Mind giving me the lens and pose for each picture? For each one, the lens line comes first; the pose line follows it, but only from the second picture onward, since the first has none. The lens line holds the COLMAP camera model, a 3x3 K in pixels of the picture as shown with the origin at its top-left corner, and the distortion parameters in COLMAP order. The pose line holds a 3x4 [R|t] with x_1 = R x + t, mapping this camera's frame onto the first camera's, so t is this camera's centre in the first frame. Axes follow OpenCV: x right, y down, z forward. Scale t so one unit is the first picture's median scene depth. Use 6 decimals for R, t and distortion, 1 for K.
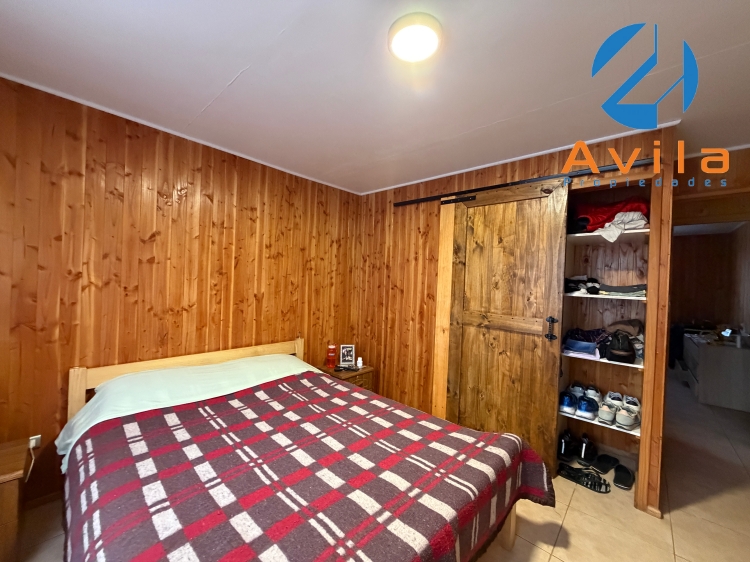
lens RADIAL K [[296.9, 0, 373.9], [0, 296.9, 282.5], [0, 0, 1]] dist [0.000395, -0.000185]
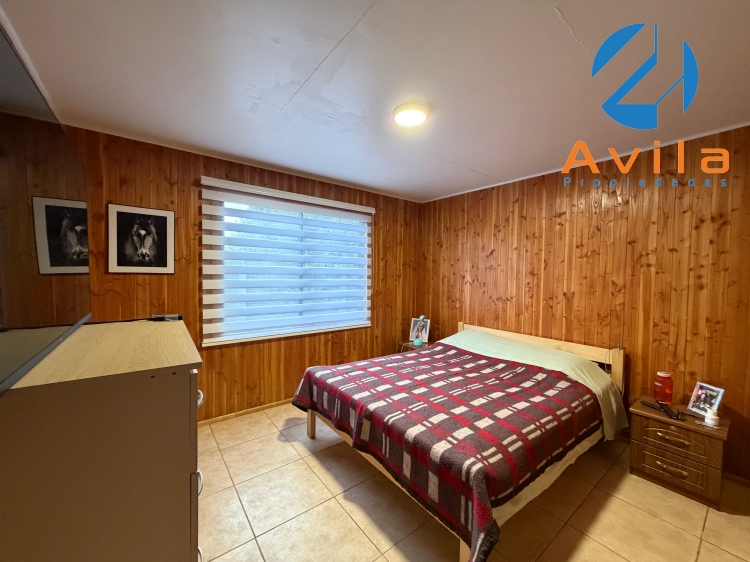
lens RADIAL K [[296.9, 0, 373.7], [0, 296.9, 282.7], [0, 0, 1]] dist [0.000395, -0.000185]
pose [[-0.172591, -0.003475, -0.984987, 0.976918], [-0.026616, 0.999645, 0.001137, 0.025428], [0.984634, 0.026413, -0.172622, 0.645415]]
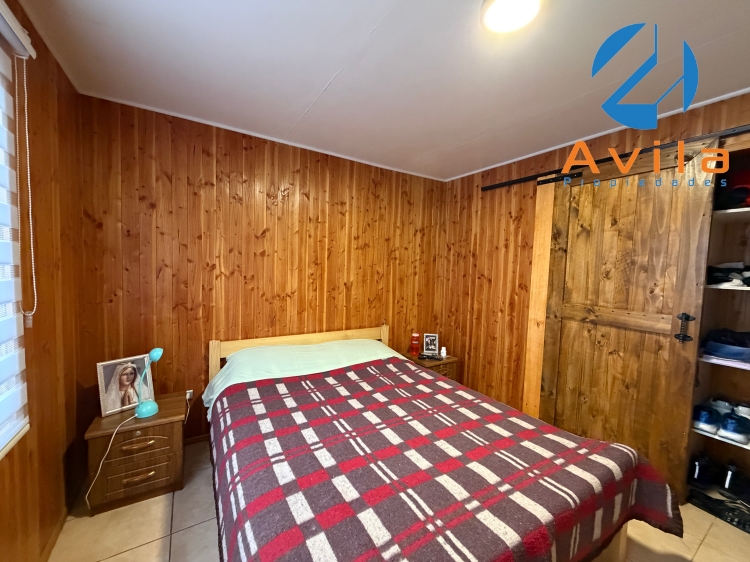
lens RADIAL K [[296.9, 0, 374.0], [0, 296.9, 282.4], [0, 0, 1]] dist [0.000395, -0.000185]
pose [[0.963618, 0.007610, -0.267175, -0.012233], [0.002708, 0.999265, 0.038229, -0.003672], [0.267270, -0.037562, 0.962889, -0.016762]]
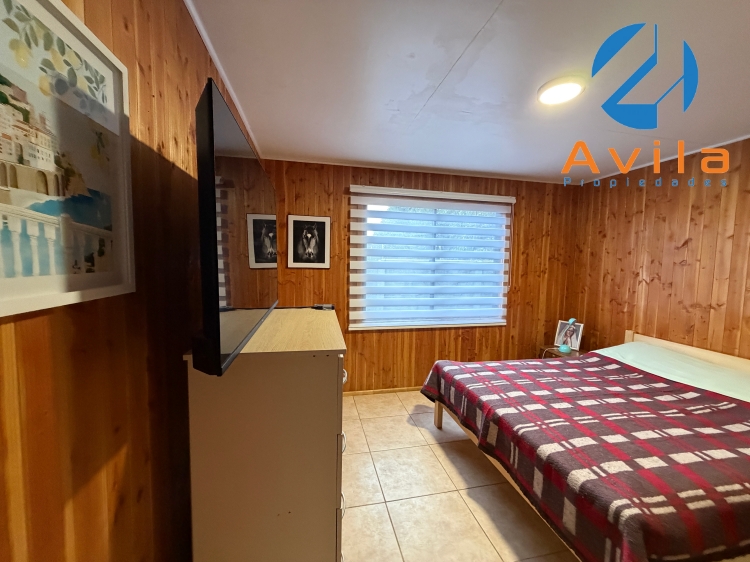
lens RADIAL K [[296.9, 0, 373.9], [0, 296.9, 282.7], [0, 0, 1]] dist [0.000395, -0.000185]
pose [[-0.579687, 0.014474, -0.814711, 1.000029], [-0.042416, 0.997951, 0.047909, 0.003142], [0.813735, 0.062329, -0.577885, 0.669905]]
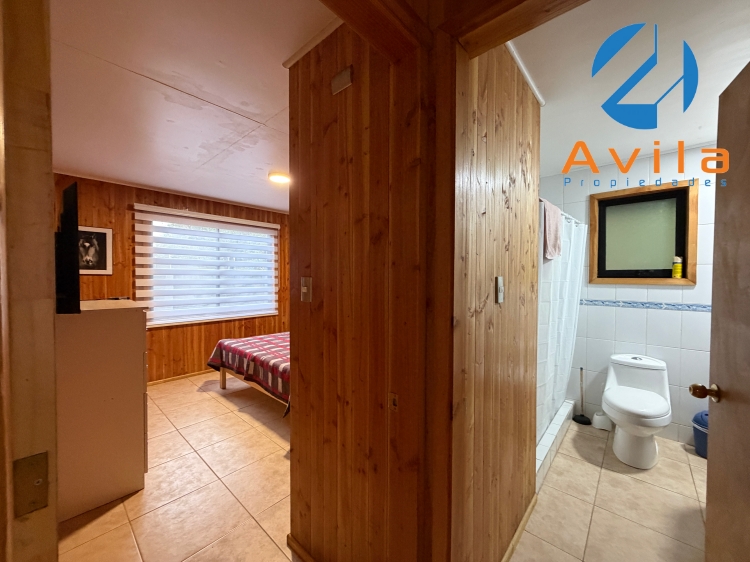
lens RADIAL K [[296.9, 0, 374.9], [0, 296.9, 282.9], [0, 0, 1]] dist [0.000395, -0.000185]
pose [[0.011925, -0.009521, -0.999884, 1.566583], [-0.014032, 0.999855, -0.009688, 0.051550], [0.999830, 0.014146, 0.011789, 1.054812]]
